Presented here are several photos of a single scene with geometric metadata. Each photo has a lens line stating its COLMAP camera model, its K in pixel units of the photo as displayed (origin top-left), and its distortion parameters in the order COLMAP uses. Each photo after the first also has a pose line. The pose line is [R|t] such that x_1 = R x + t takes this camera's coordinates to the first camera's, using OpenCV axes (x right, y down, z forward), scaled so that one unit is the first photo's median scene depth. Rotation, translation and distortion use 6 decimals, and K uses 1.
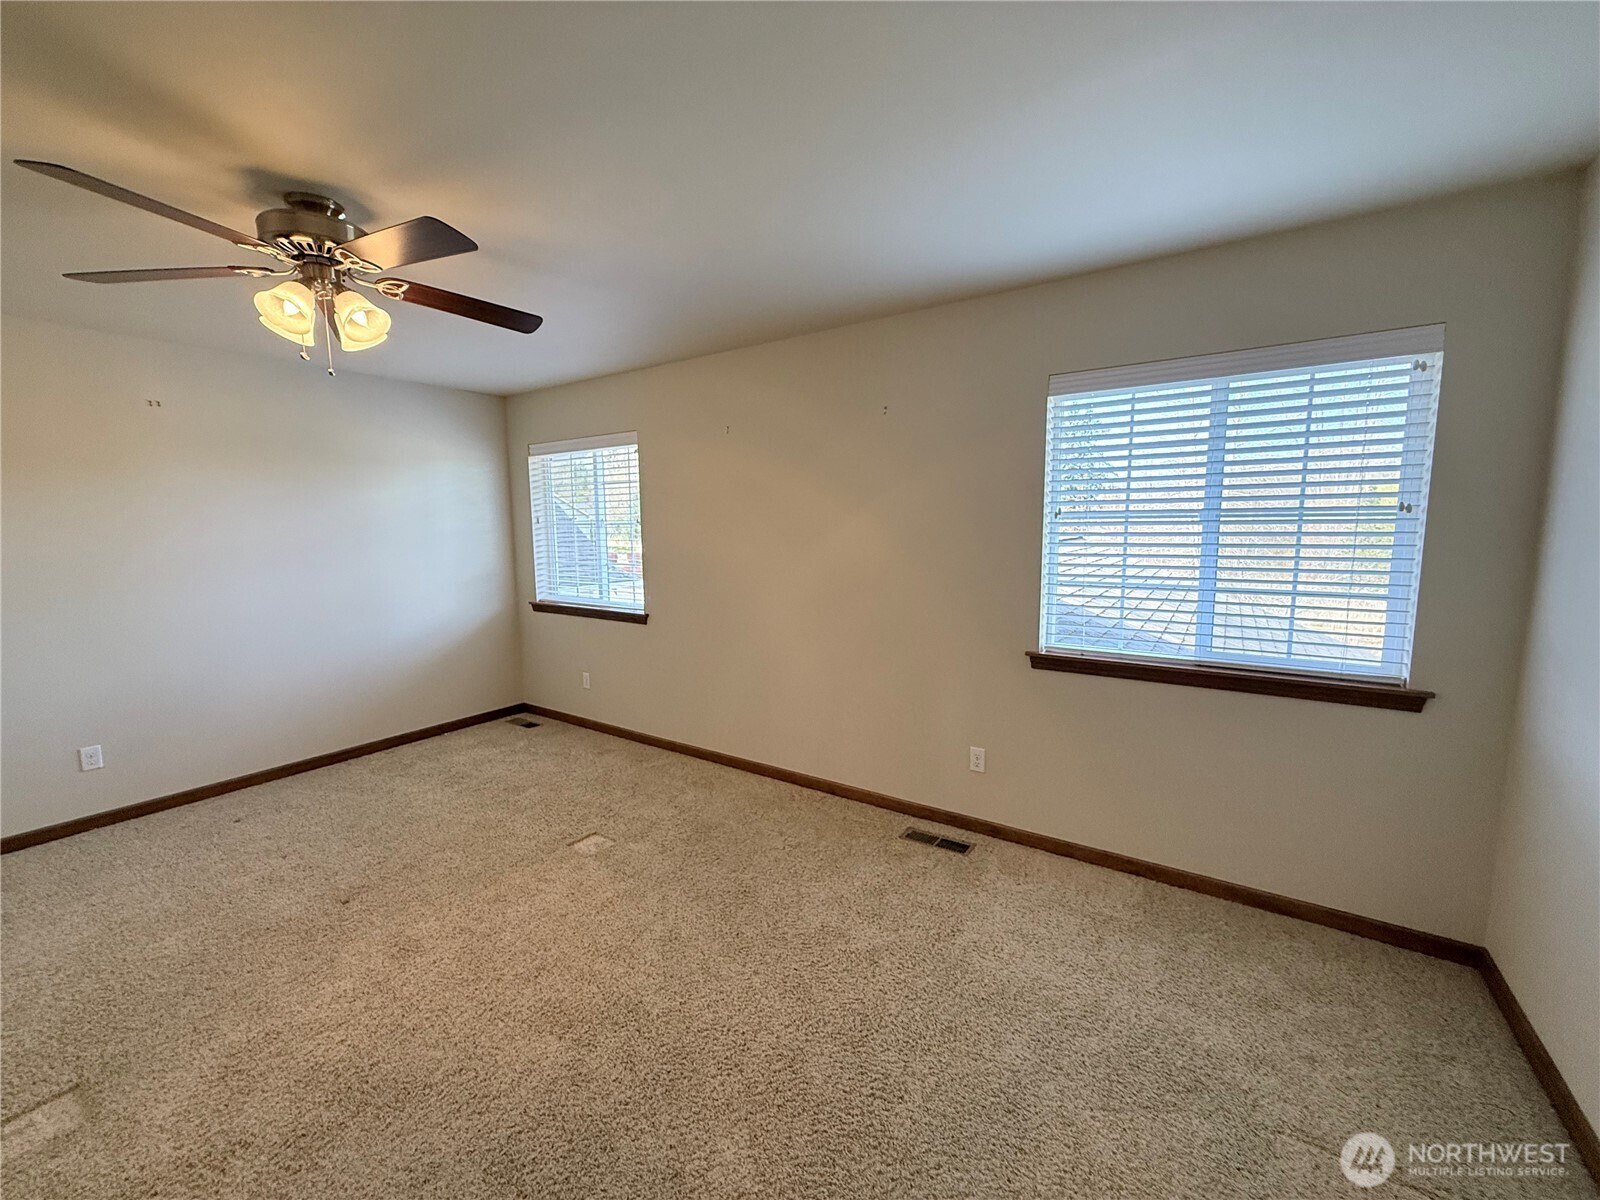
lens RADIAL K [[631.0, 0, 792.5], [0, 631.0, 595.0], [0, 0, 1]] dist [0.003429, -0.000760]
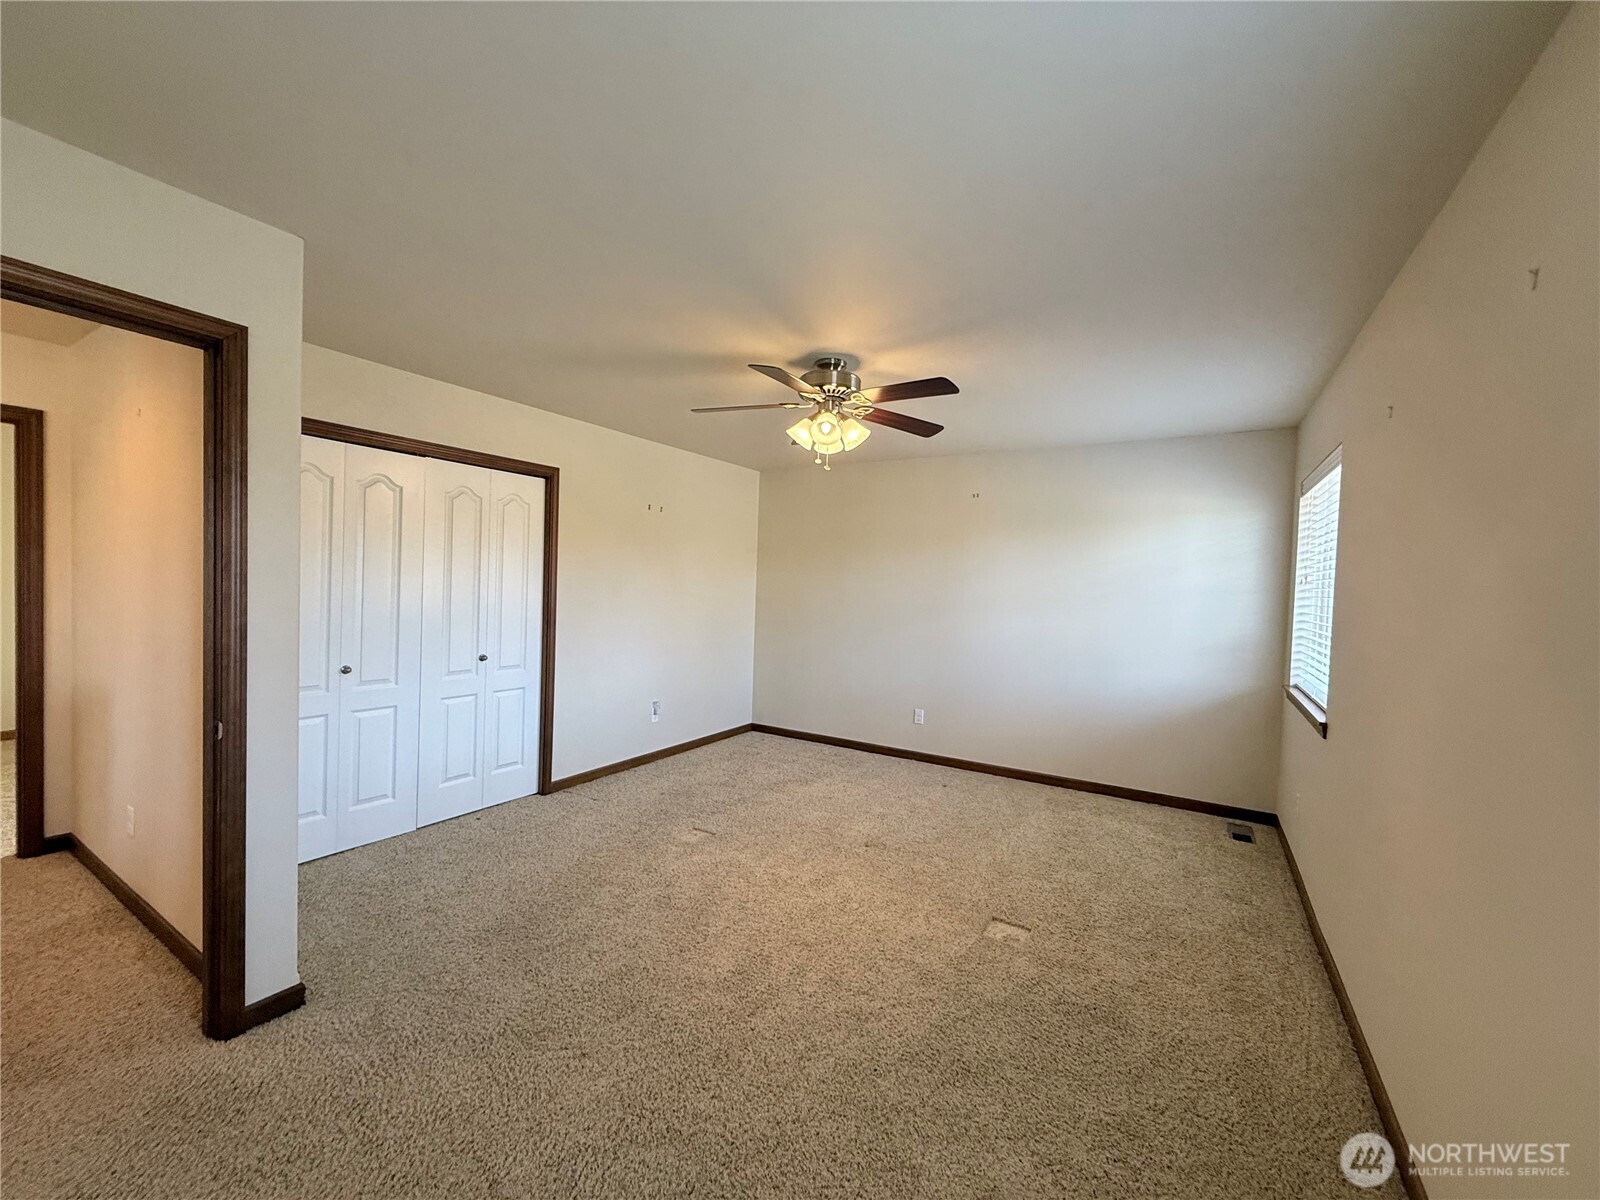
lens RADIAL K [[631.0, 0, 794.0], [0, 631.0, 601.4], [0, 0, 1]] dist [0.003429, -0.000760]
pose [[0.051382, 0.043844, -0.997716, 0.479046], [-0.140488, 0.989419, 0.036245, -0.049874], [0.988748, 0.138304, 0.056998, 0.532983]]
